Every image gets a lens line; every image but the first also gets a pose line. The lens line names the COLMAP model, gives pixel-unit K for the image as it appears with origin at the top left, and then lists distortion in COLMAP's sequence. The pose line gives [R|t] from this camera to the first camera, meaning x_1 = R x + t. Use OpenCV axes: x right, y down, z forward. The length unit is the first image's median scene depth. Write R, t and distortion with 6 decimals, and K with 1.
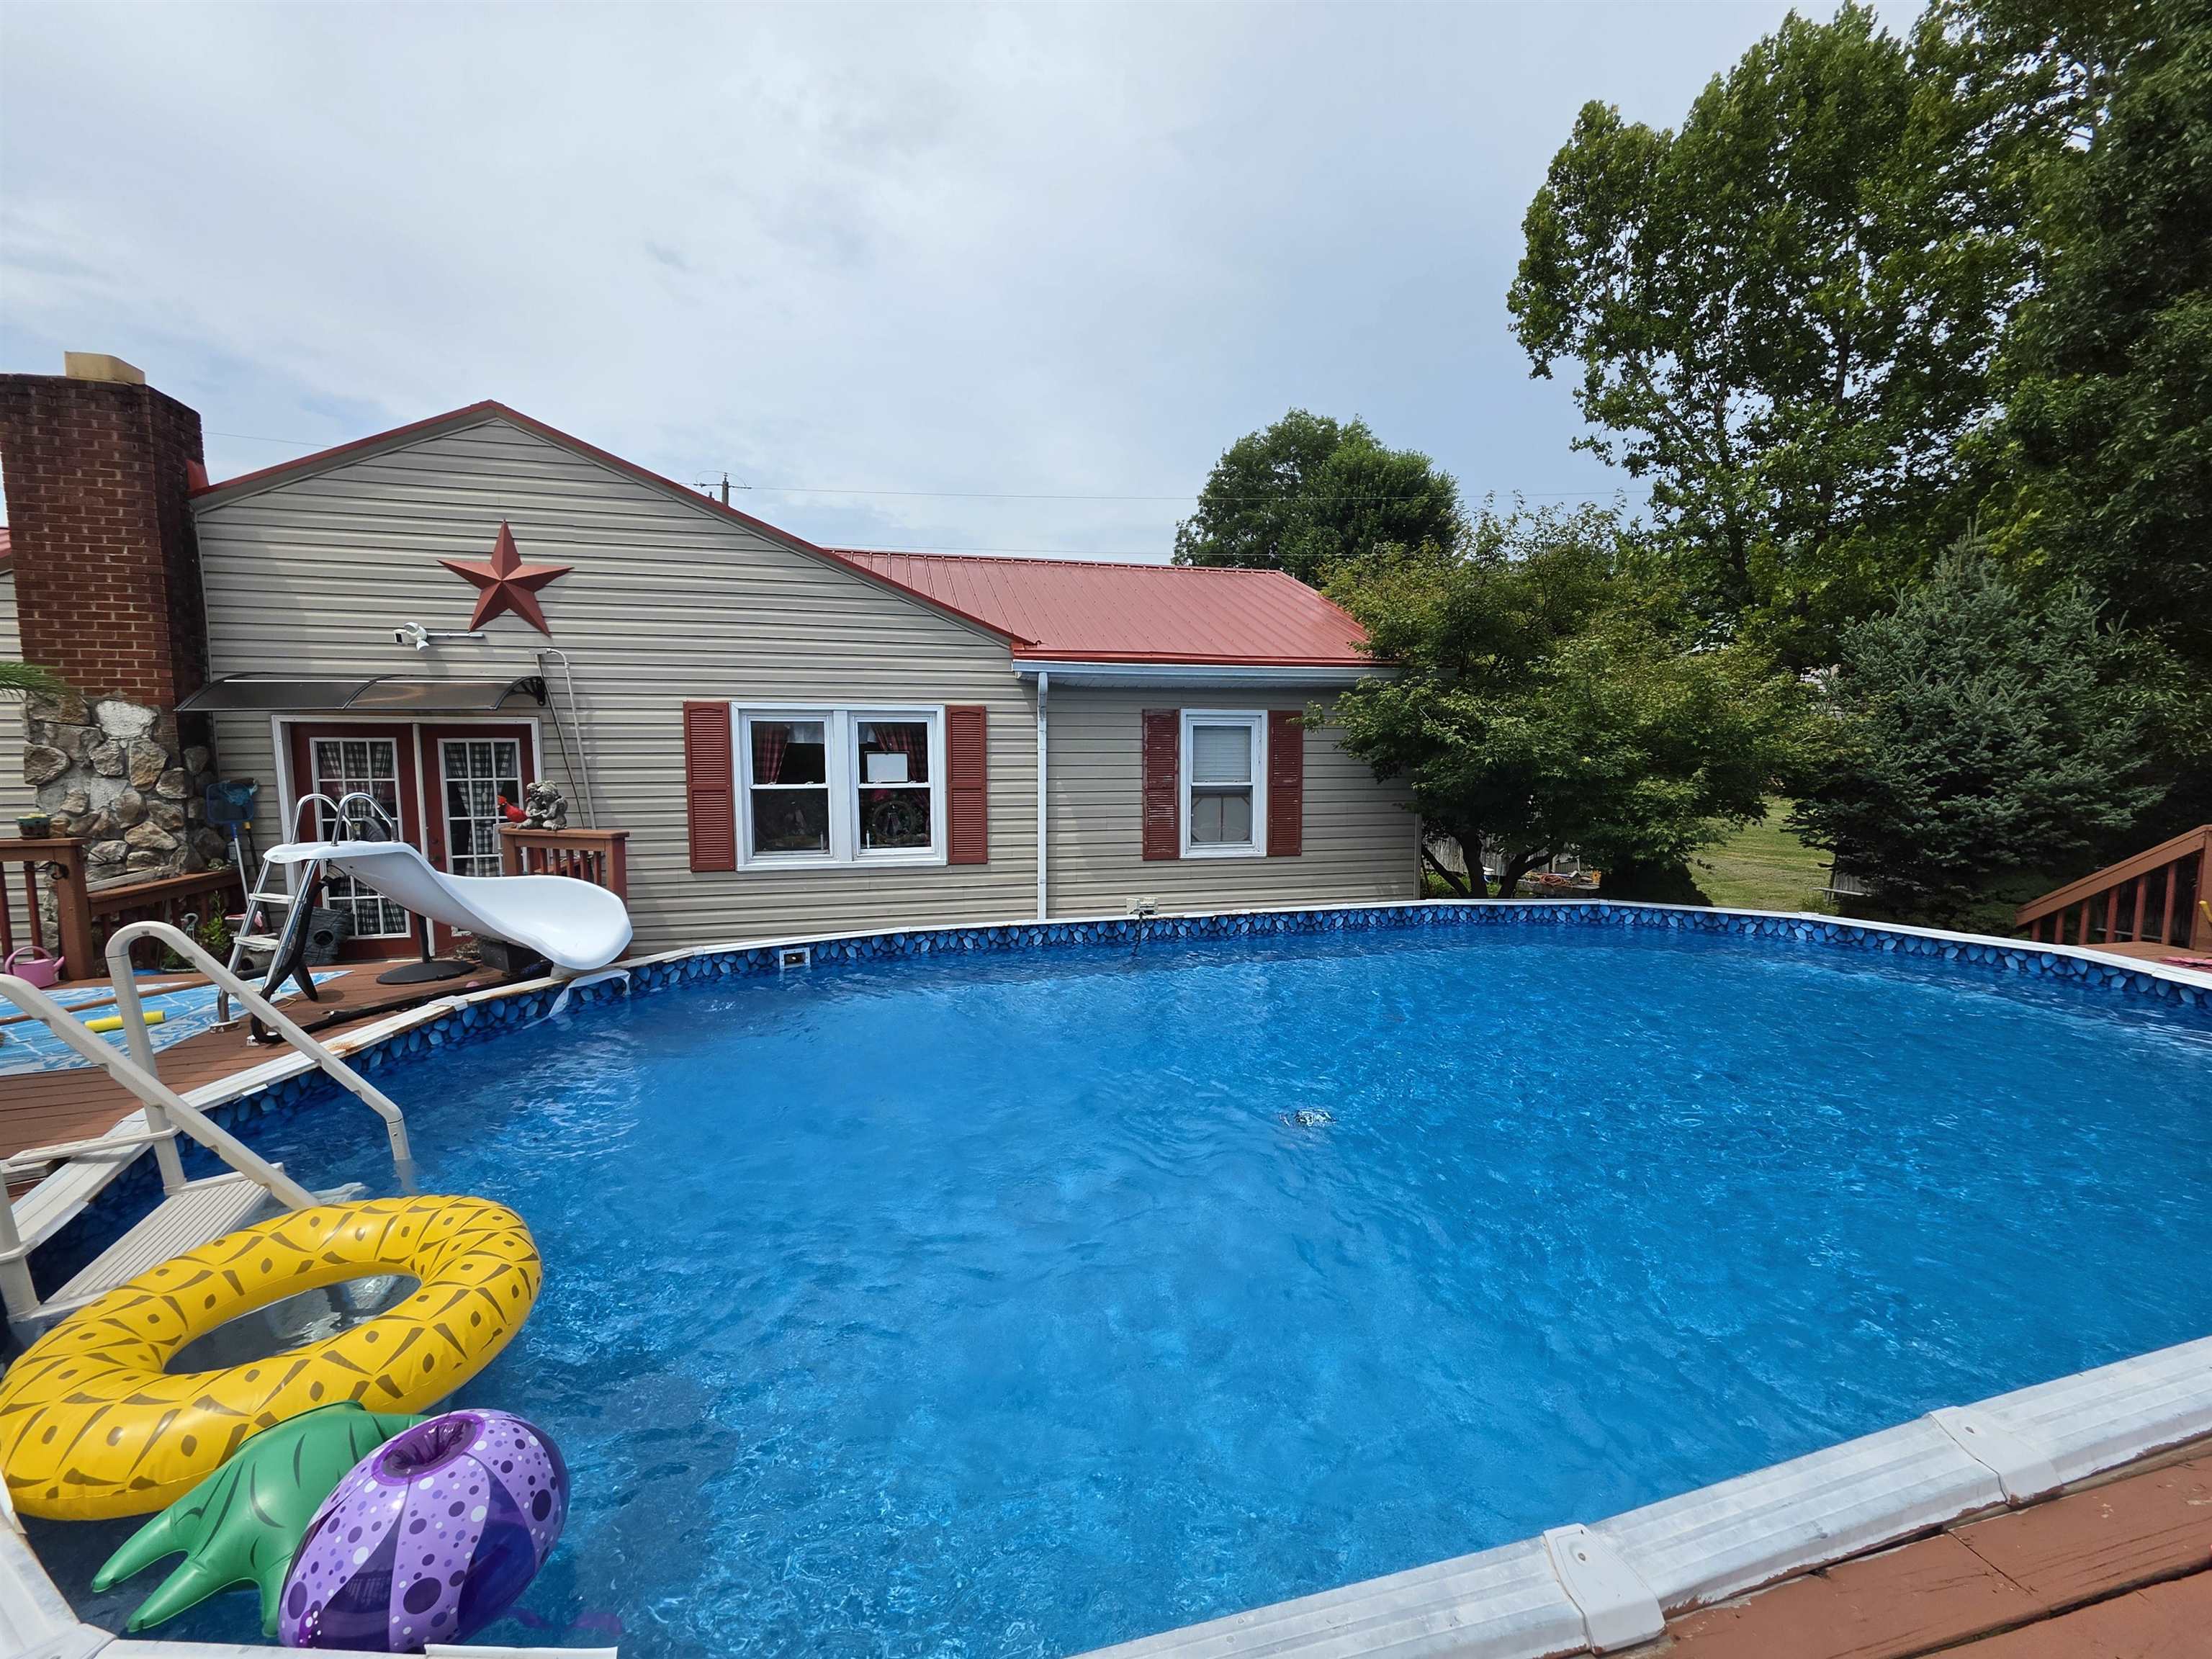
lens RADIAL K [[886.5, 0, 1100.7], [0, 886.5, 835.0], [0, 0, 1]] dist [0.001090, -0.000034]
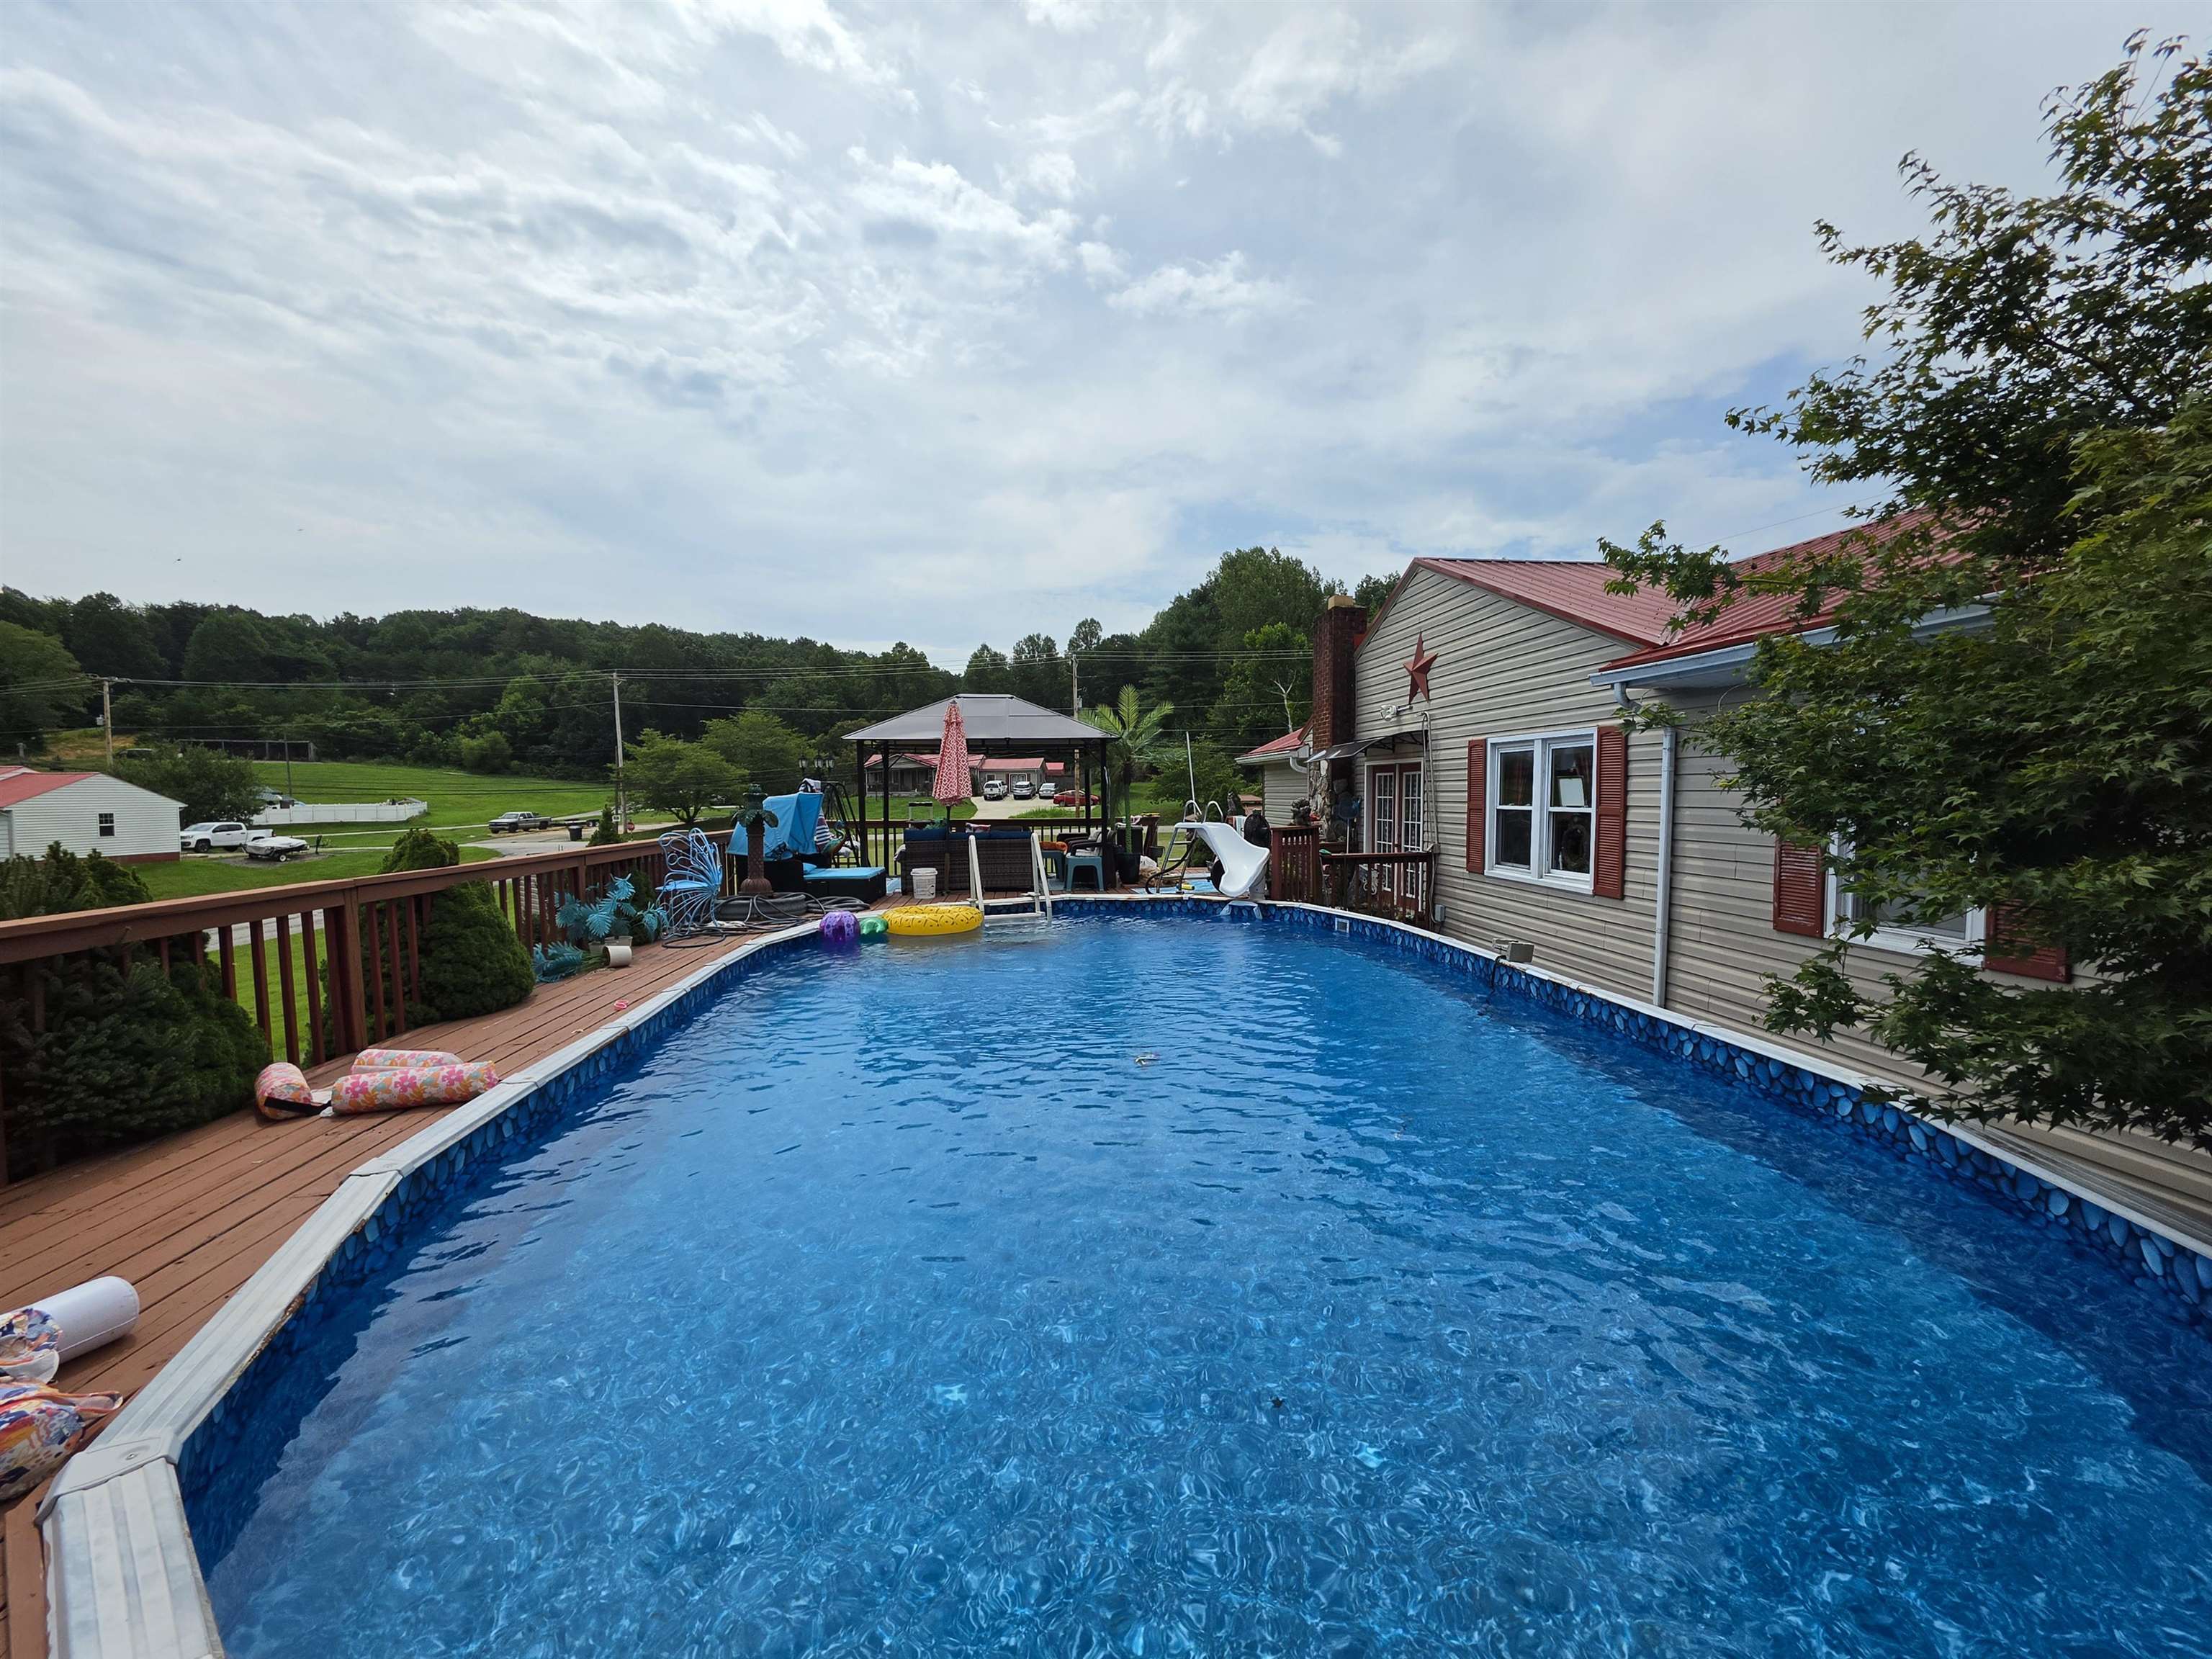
lens RADIAL K [[886.5, 0, 1111.5], [0, 886.5, 837.9], [0, 0, 1]] dist [0.001090, -0.000034]
pose [[-0.129634, 0.057844, -0.989873, 0.833603], [-0.077120, 0.994685, 0.068225, -0.052092], [0.988558, 0.085183, -0.124484, 0.606751]]
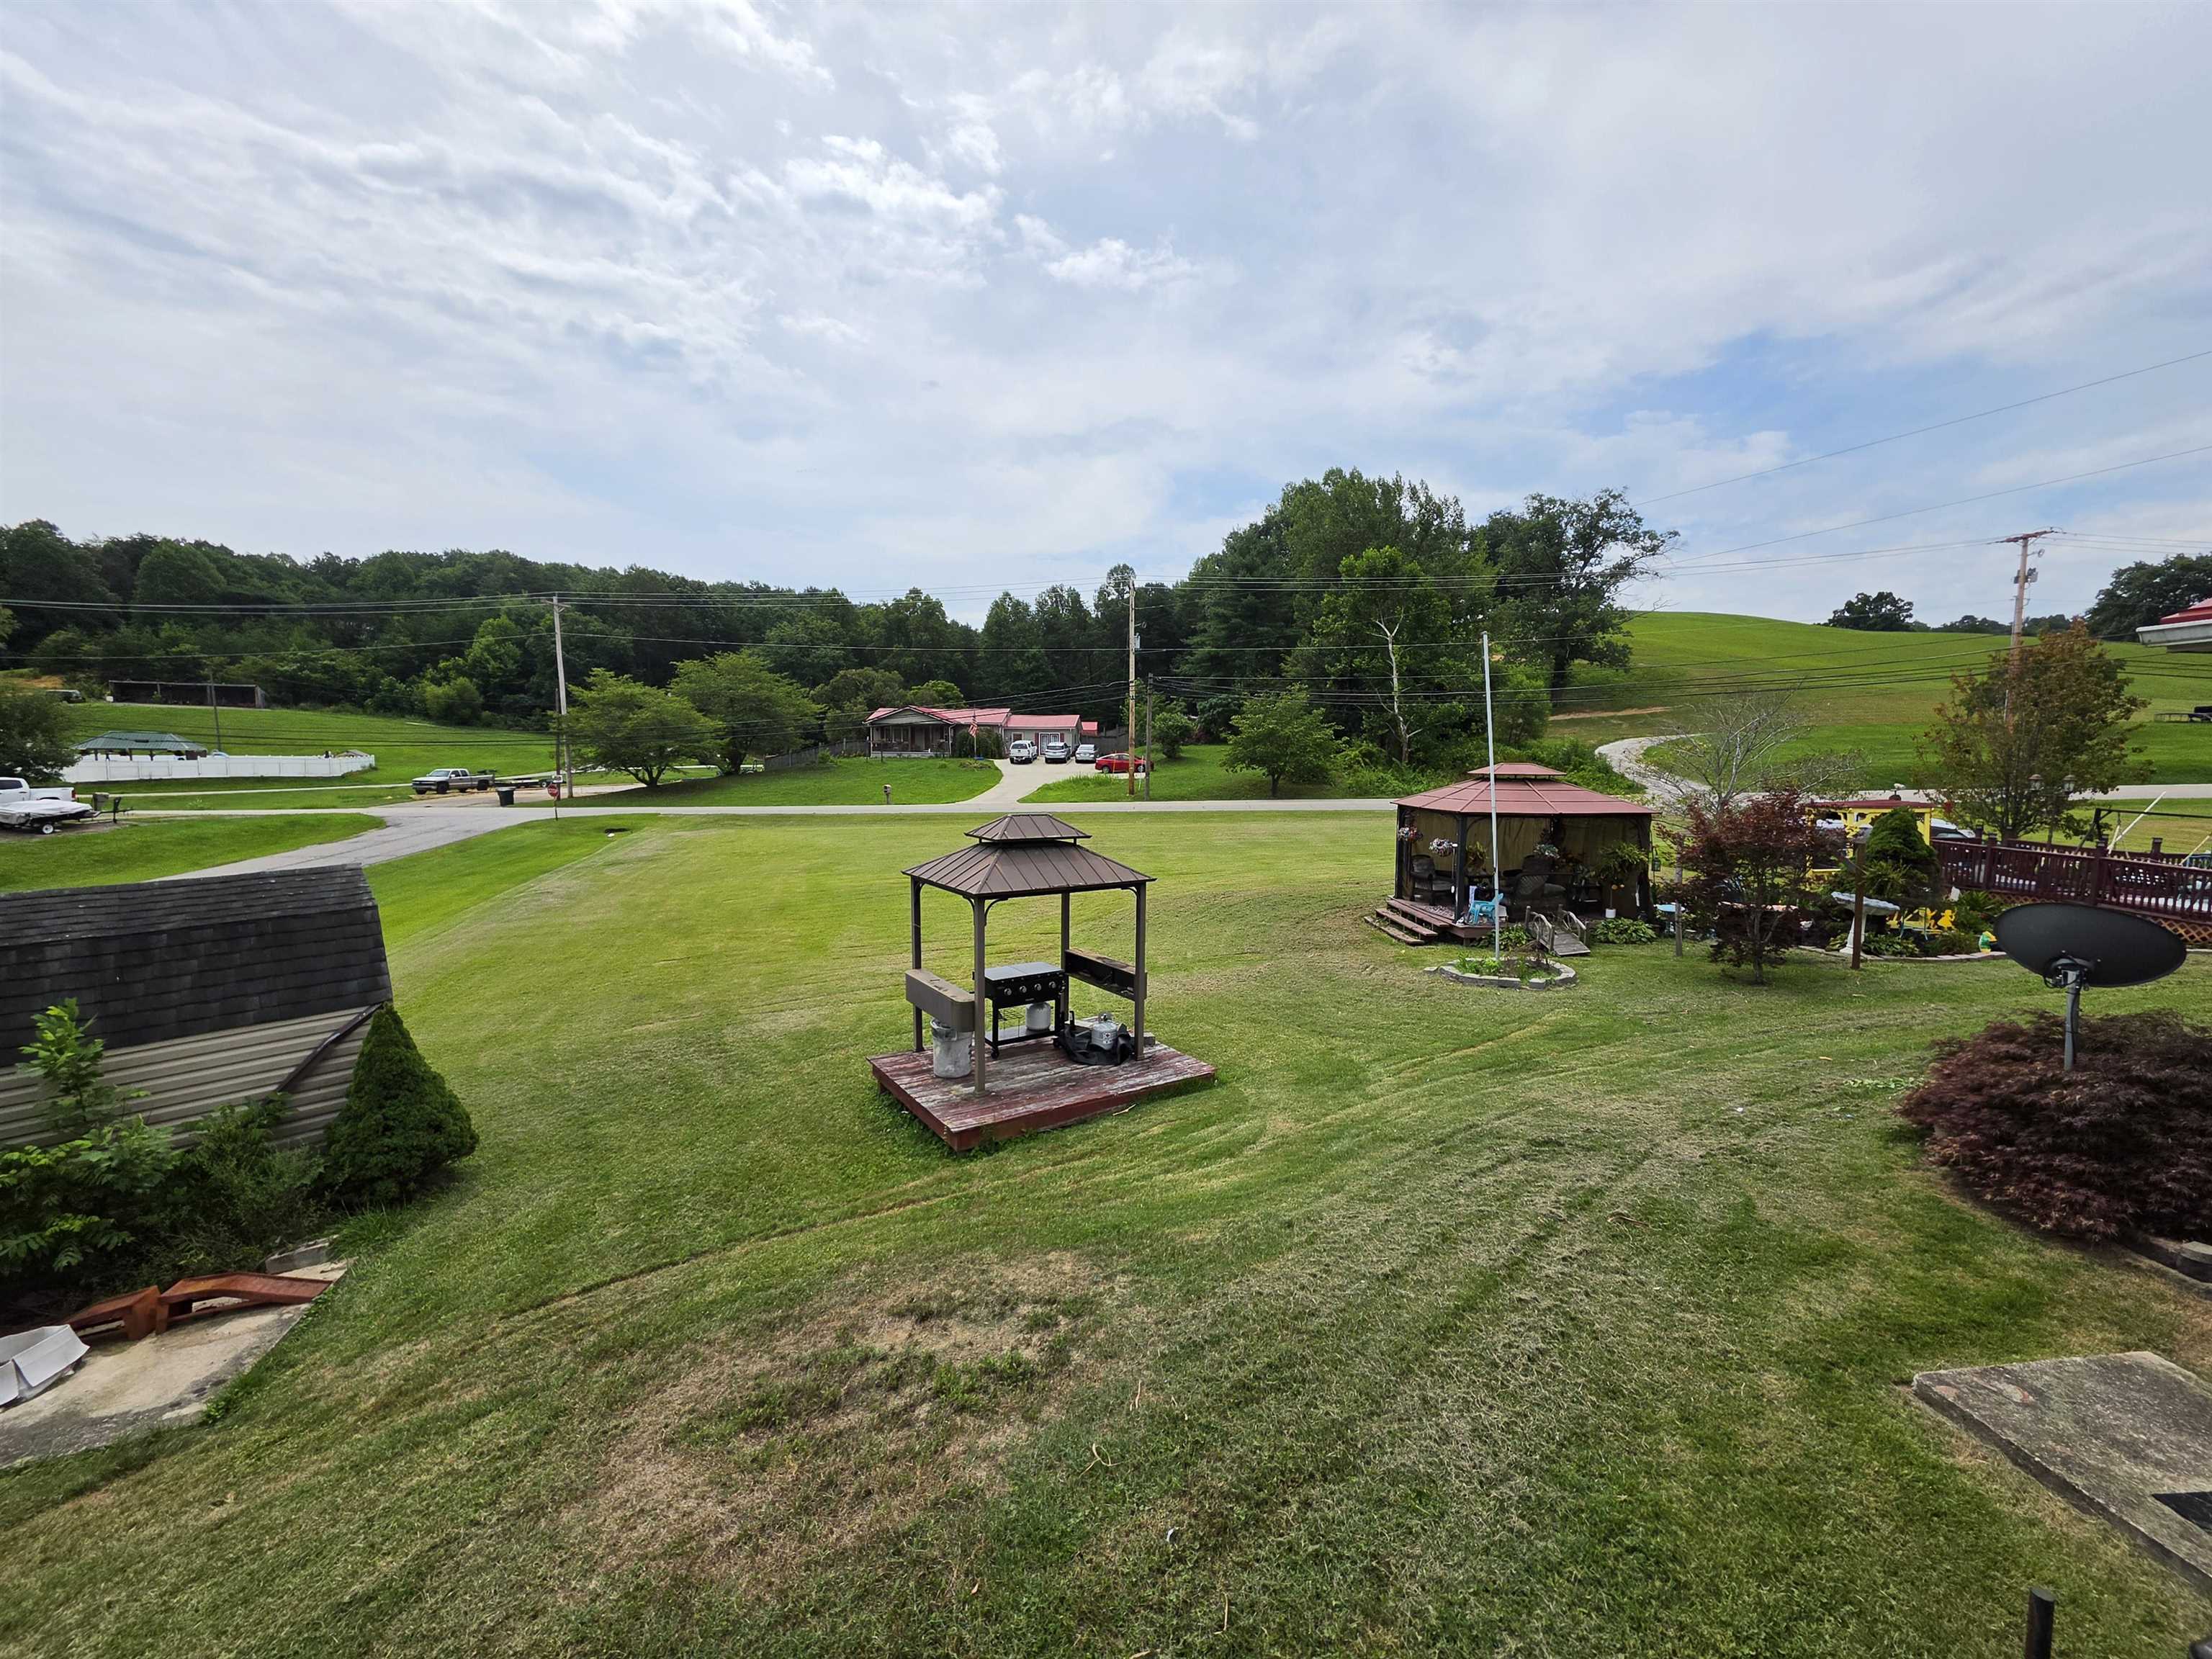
lens RADIAL K [[886.5, 0, 1111.1], [0, 886.5, 843.2], [0, 0, 1]] dist [0.001090, -0.000034]
pose [[-0.146144, 0.099489, -0.984248, -0.921172], [-0.093166, 0.989124, 0.113816, 0.026995], [0.984867, 0.108331, -0.135286, -0.012581]]
